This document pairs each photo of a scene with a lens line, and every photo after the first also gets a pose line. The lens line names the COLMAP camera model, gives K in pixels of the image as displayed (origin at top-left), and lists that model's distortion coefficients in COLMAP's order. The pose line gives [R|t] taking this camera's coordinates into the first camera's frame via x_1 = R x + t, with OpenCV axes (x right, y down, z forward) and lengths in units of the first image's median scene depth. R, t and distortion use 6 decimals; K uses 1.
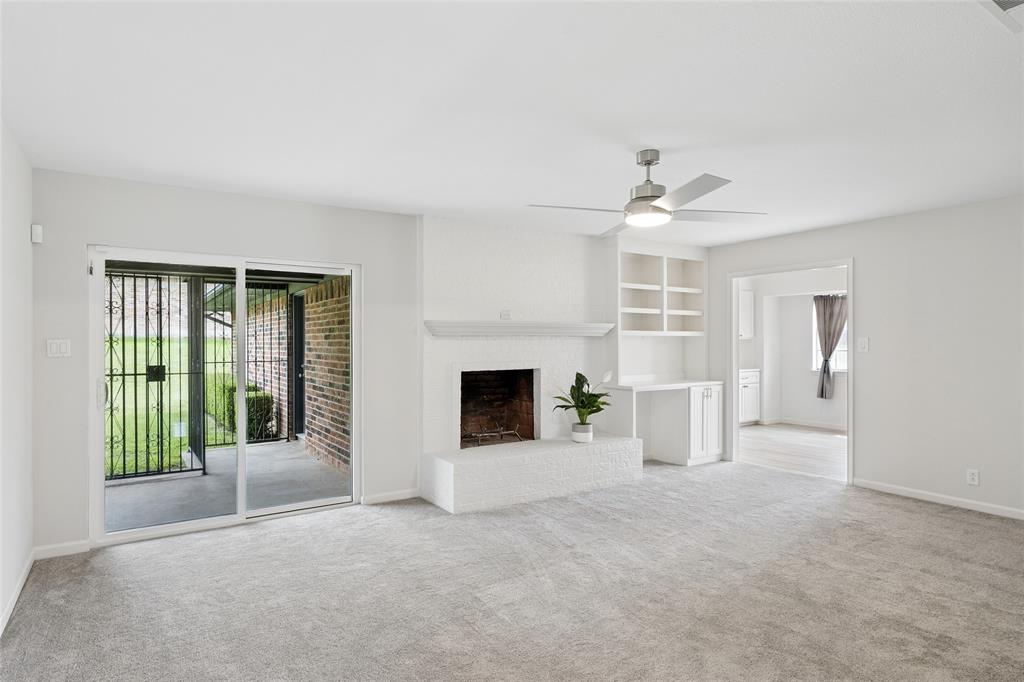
lens RADIAL K [[572.2, 0, 510.0], [0, 572.2, 342.3], [0, 0, 1]] dist [-0.002477, 0.000631]
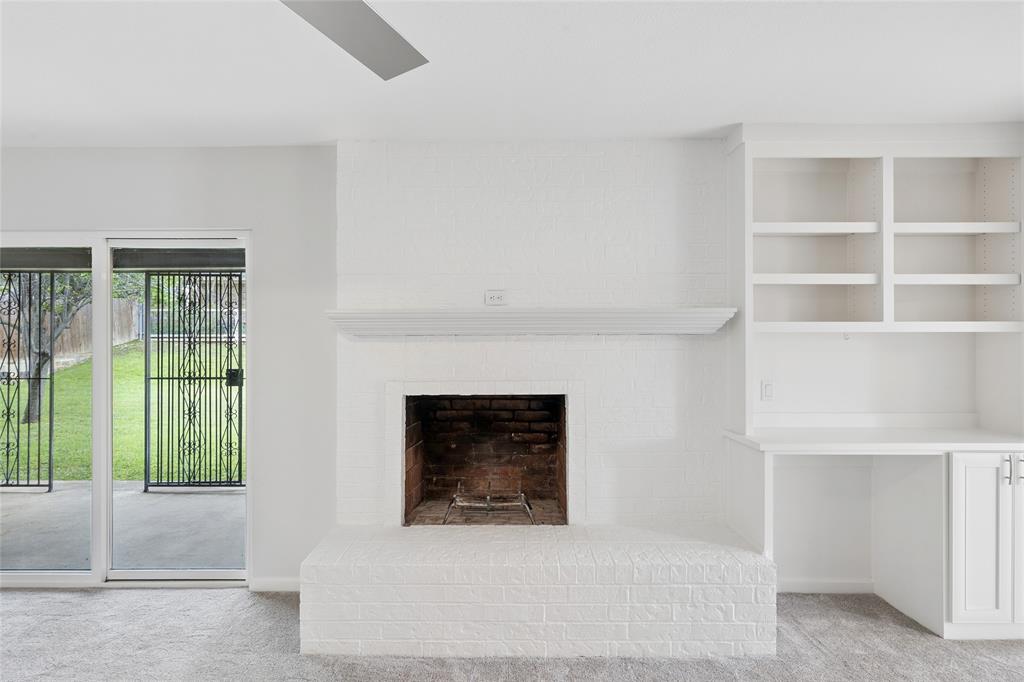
lens RADIAL K [[572.2, 0, 514.0], [0, 572.2, 340.6], [0, 0, 1]] dist [-0.002477, 0.000631]
pose [[0.831591, -0.001706, -0.555387, 0.294153], [-0.000001, 0.999995, -0.003074, -0.003417], [0.555389, 0.002557, 0.831587, 0.491441]]
